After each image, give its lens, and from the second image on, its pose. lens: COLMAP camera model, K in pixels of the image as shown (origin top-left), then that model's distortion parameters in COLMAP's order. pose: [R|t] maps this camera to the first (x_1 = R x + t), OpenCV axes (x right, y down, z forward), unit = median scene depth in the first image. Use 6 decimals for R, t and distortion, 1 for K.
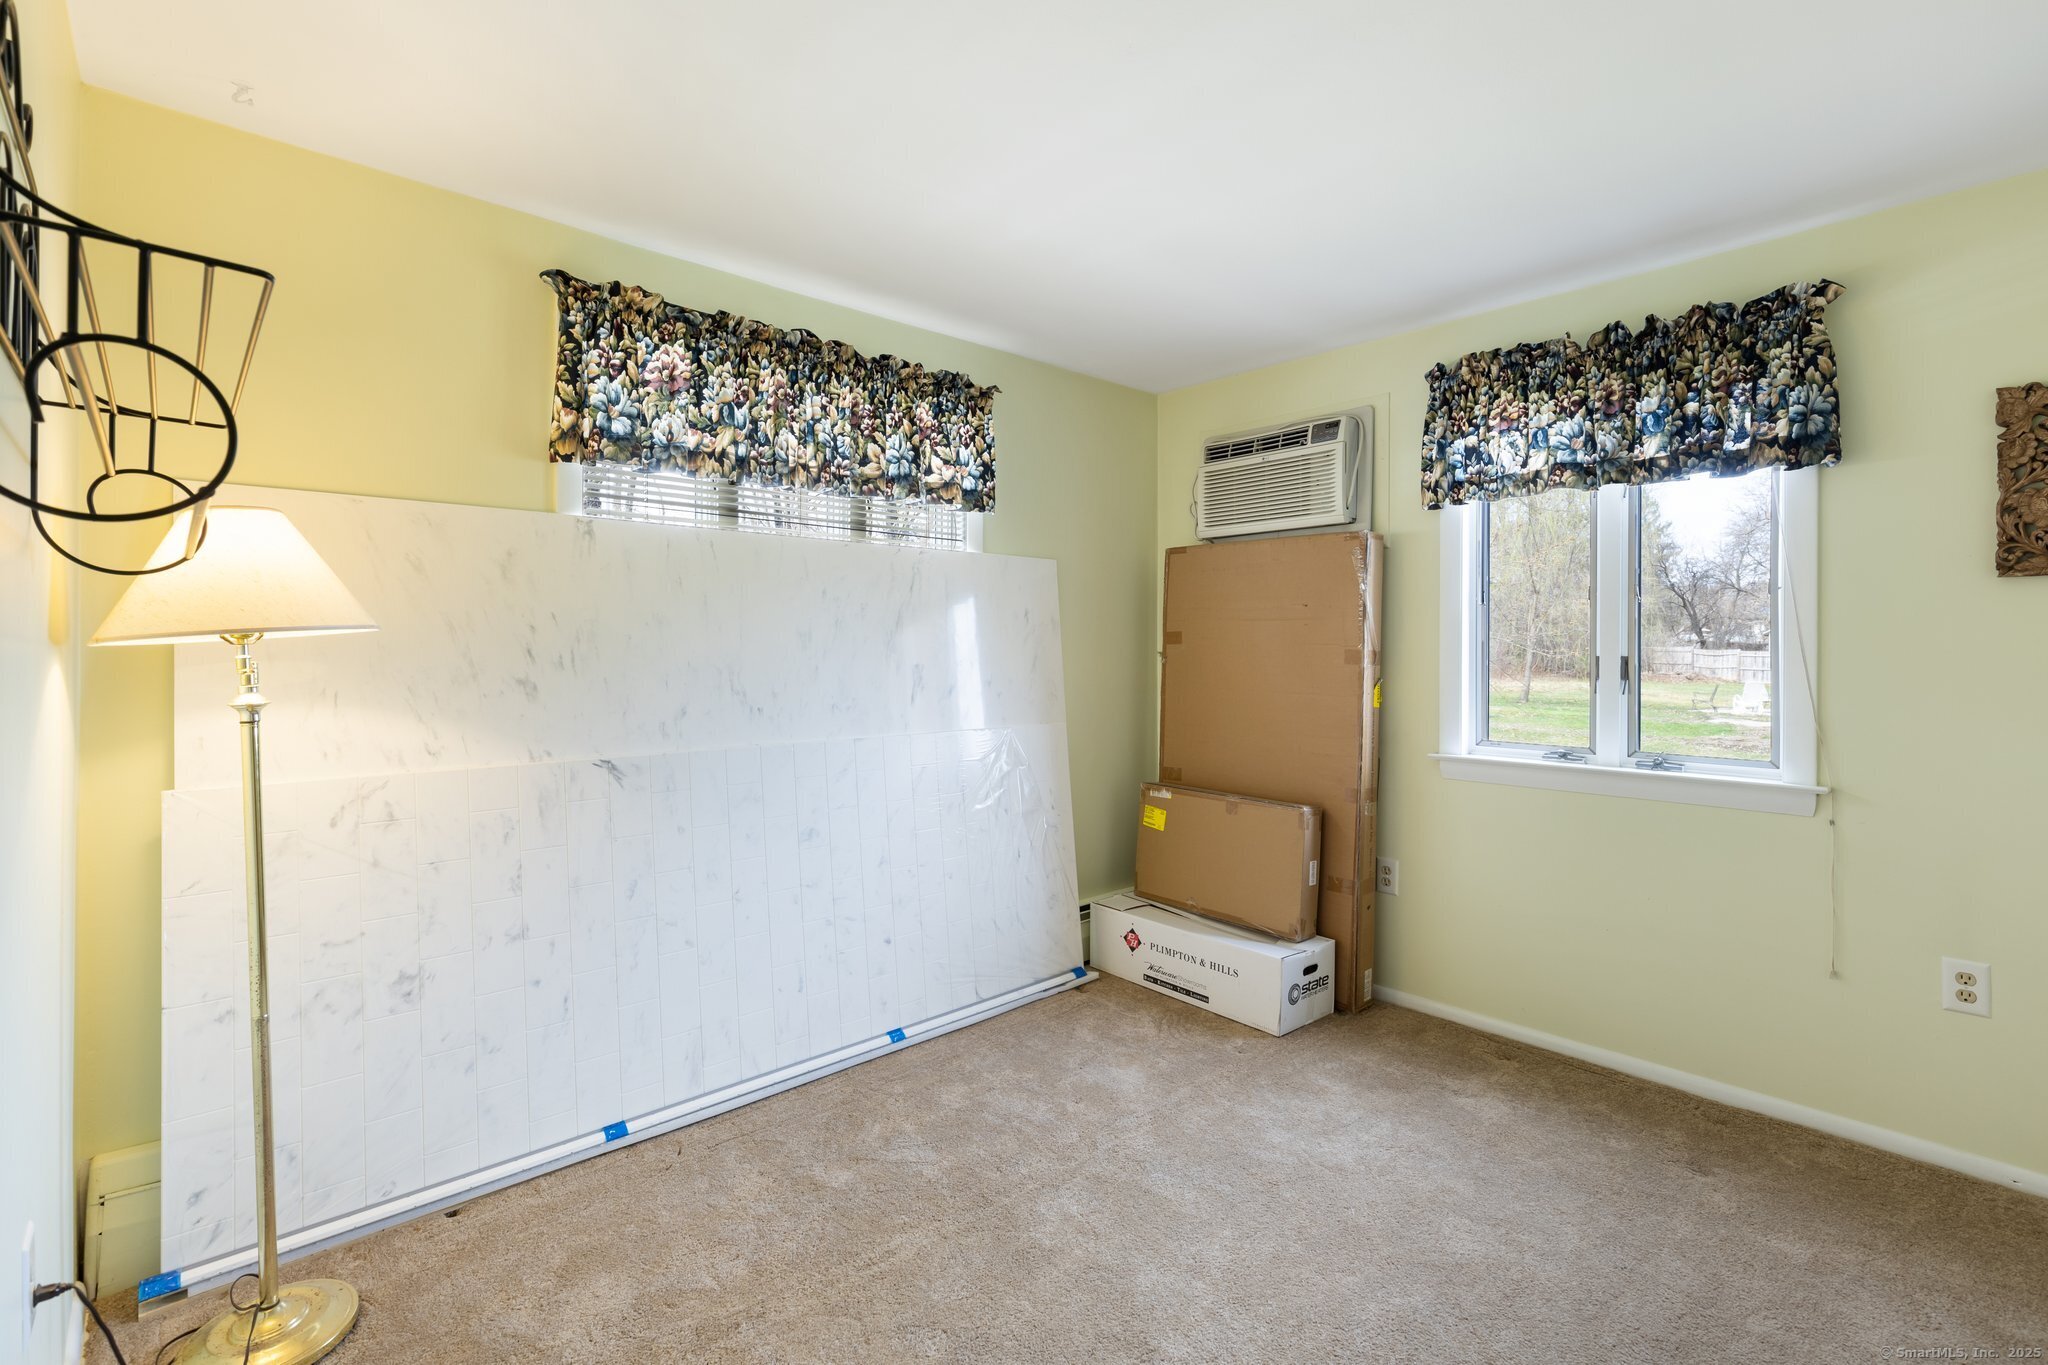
lens RADIAL K [[918.1, 0, 1018.8], [0, 918.1, 675.6], [0, 0, 1]] dist [0.003326, -0.000130]
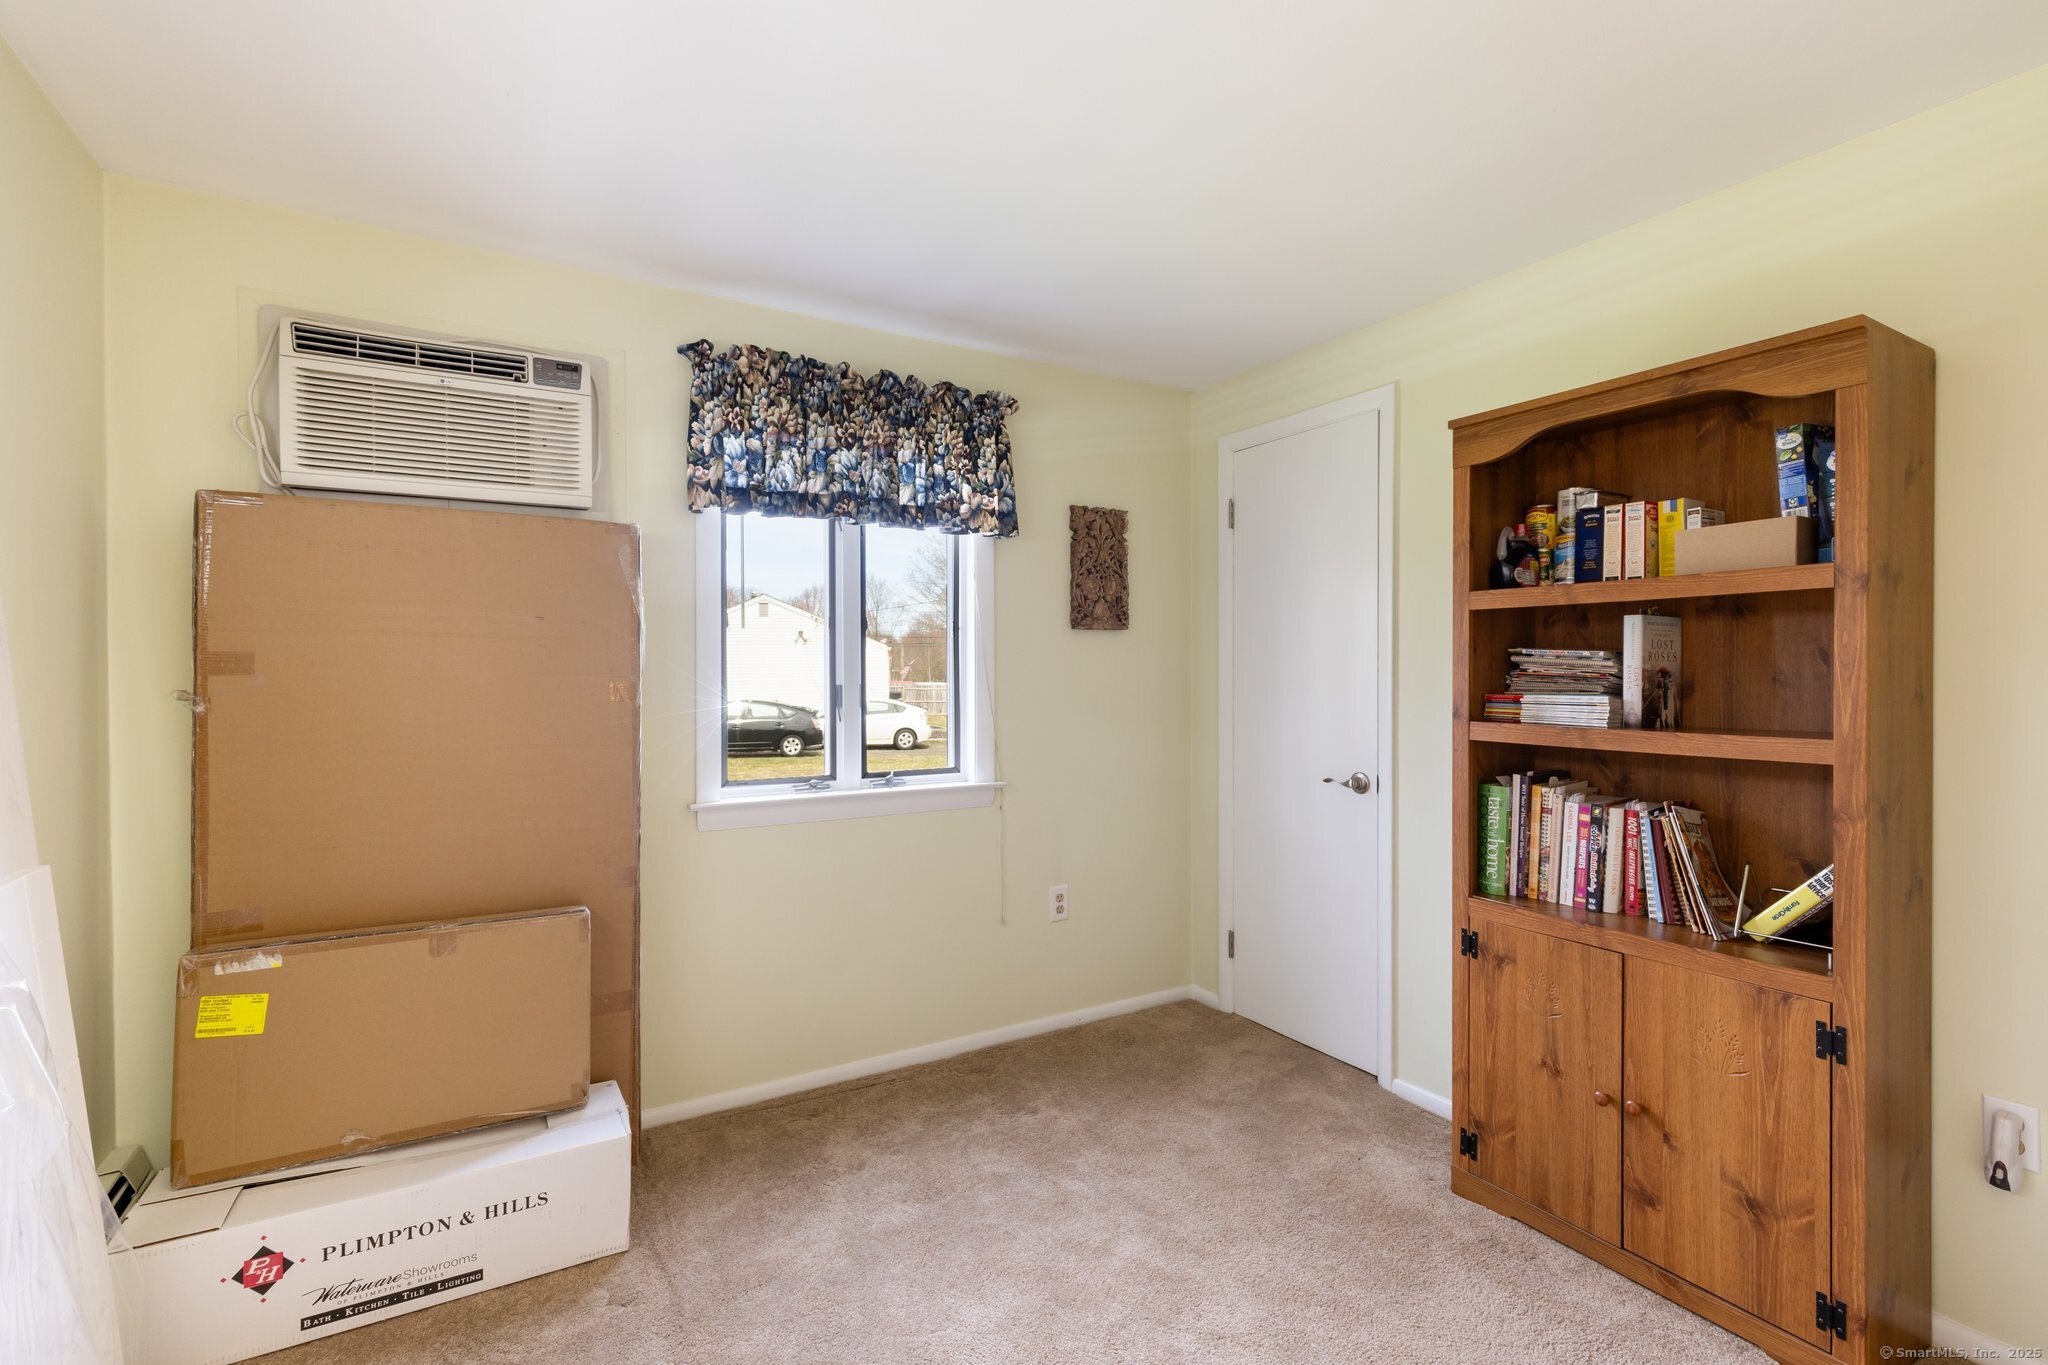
lens RADIAL K [[922.3, 0, 1070.7], [0, 922.3, 675.4], [0, 0, 1]] dist [0.001916, 0.000410]
pose [[0.187556, -0.016434, 0.982116, -0.329724], [0.024038, 0.999637, 0.012137, -0.036626], [-0.981960, 0.021331, 0.187883, 0.542694]]
